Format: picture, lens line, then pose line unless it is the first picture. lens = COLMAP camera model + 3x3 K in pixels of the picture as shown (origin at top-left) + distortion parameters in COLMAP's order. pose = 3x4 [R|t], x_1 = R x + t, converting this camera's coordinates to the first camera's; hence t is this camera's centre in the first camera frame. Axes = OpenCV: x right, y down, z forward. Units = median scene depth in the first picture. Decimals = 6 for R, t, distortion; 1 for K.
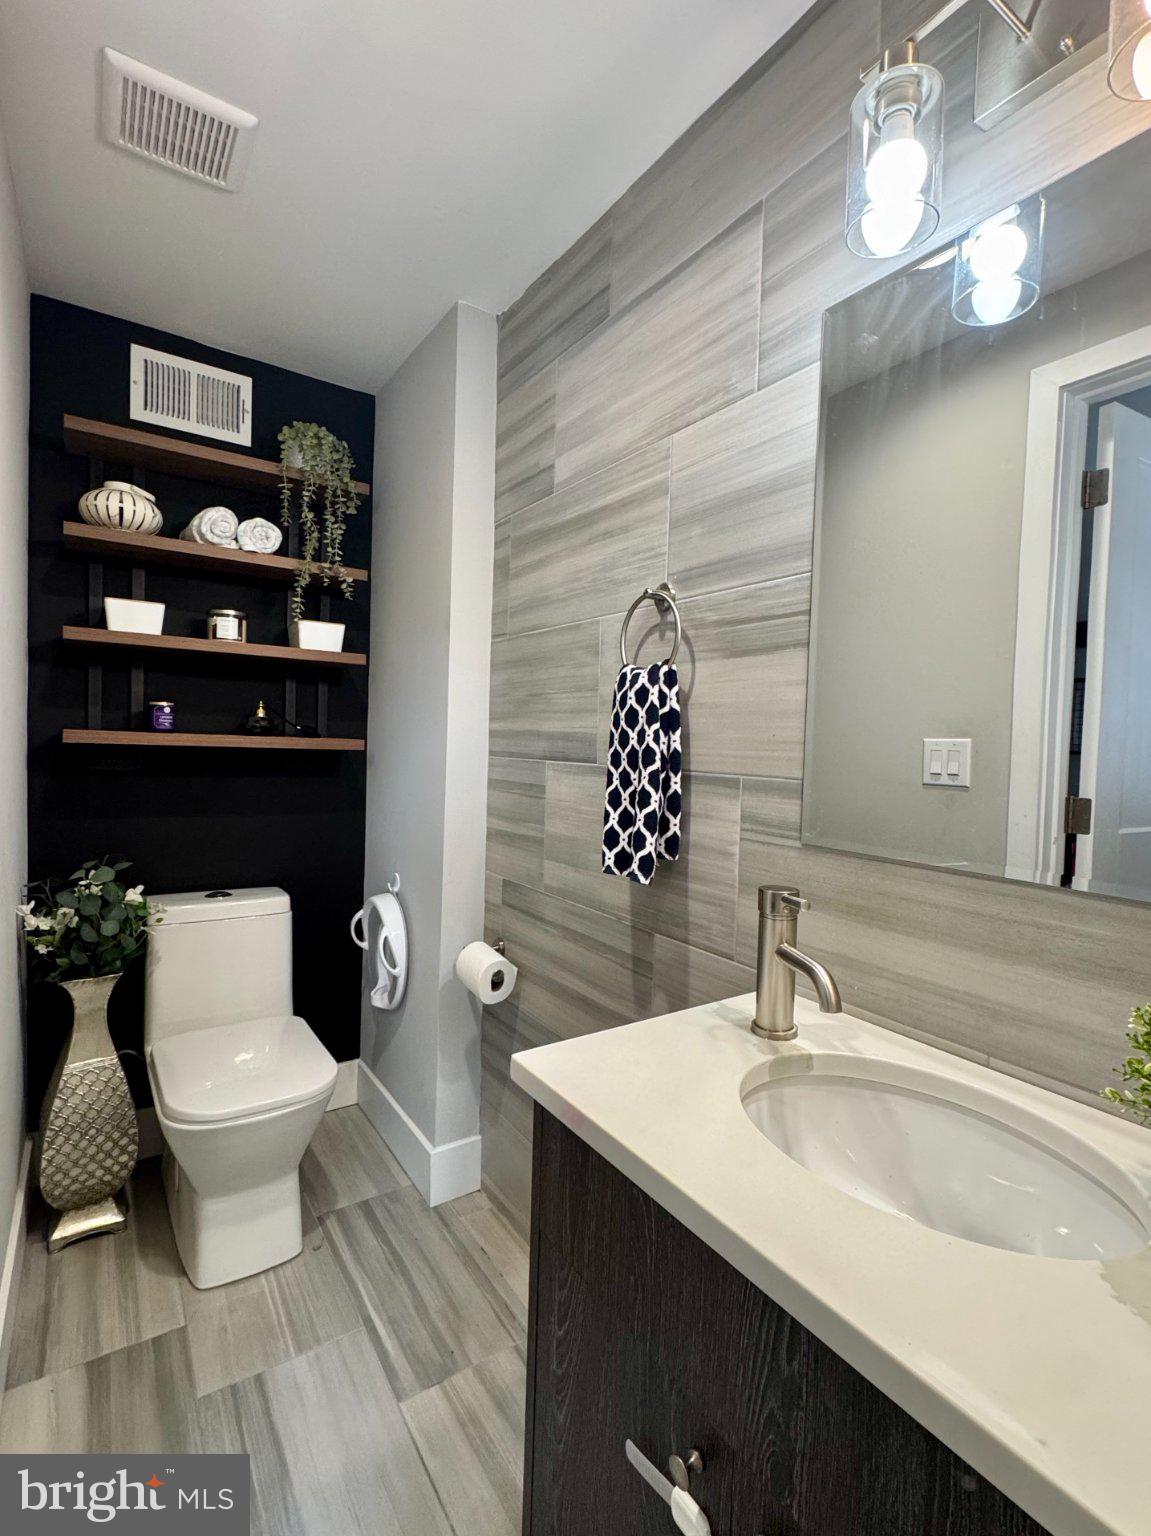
lens RADIAL K [[718.9, 0, 577.1], [0, 718.9, 764.3], [0, 0, 1]] dist [-0.002671, -0.000086]
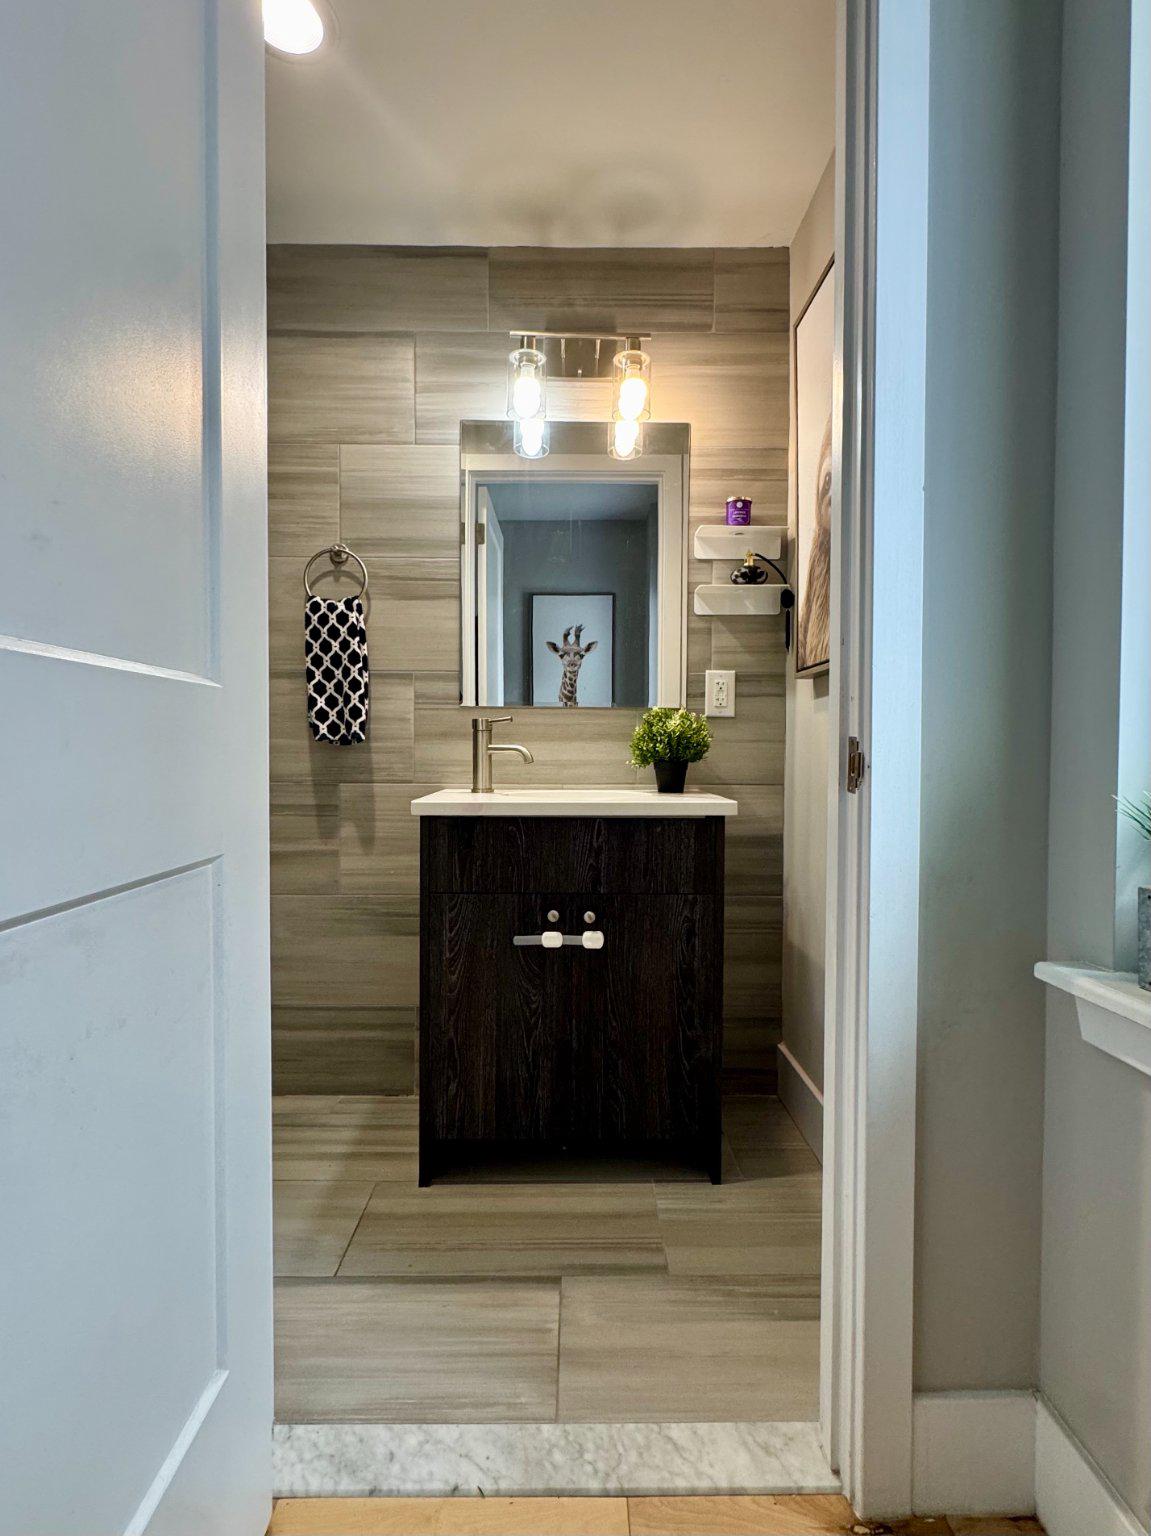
lens RADIAL K [[718.2, 0, 575.9], [0, 718.2, 761.2], [0, 0, 1]] dist [0.001709, 0.000055]
pose [[0.557500, -0.047930, 0.828792, -0.895755], [0.039952, 0.998724, 0.030883, 0.176170], [-0.829215, 0.015895, 0.558704, -0.231523]]
